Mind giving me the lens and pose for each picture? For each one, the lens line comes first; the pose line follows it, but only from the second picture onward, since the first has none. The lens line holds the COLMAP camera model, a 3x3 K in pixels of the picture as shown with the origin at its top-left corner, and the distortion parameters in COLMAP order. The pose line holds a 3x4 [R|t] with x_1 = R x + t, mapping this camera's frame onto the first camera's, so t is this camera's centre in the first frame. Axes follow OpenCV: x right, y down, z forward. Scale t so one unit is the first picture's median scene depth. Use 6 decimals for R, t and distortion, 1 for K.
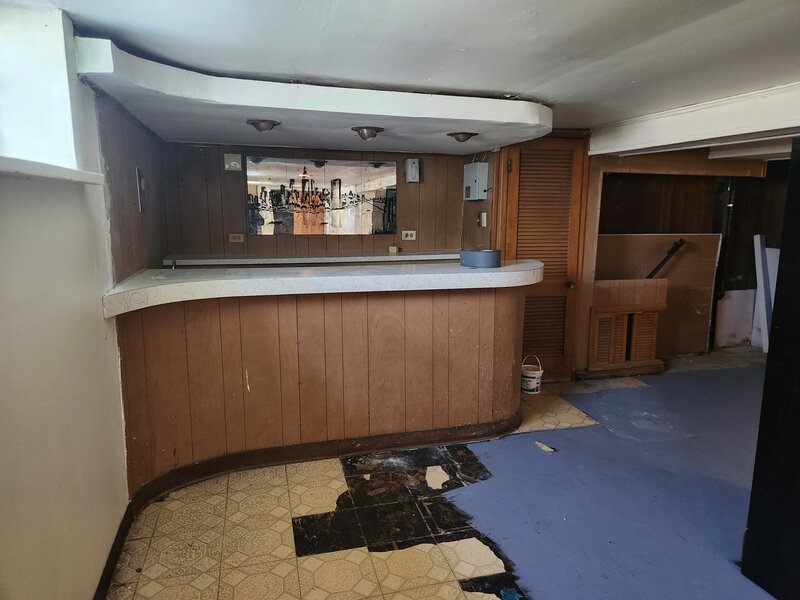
lens RADIAL K [[538.0, 0, 406.5], [0, 538.0, 298.1], [0, 0, 1]] dist [0.007035, -0.000445]
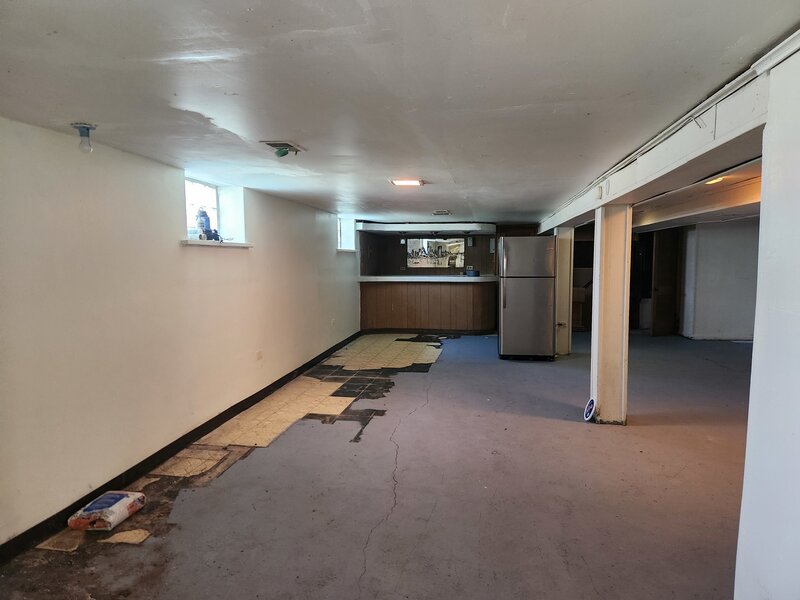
lens RADIAL K [[538.0, 0, 399.1], [0, 538.0, 301.9], [0, 0, 1]] dist [0.007035, -0.000445]
pose [[0.905959, 0.021614, -0.422813, 1.155288], [-0.061288, 0.994871, -0.080465, 0.384995], [0.418905, 0.098811, 0.902638, -2.017641]]
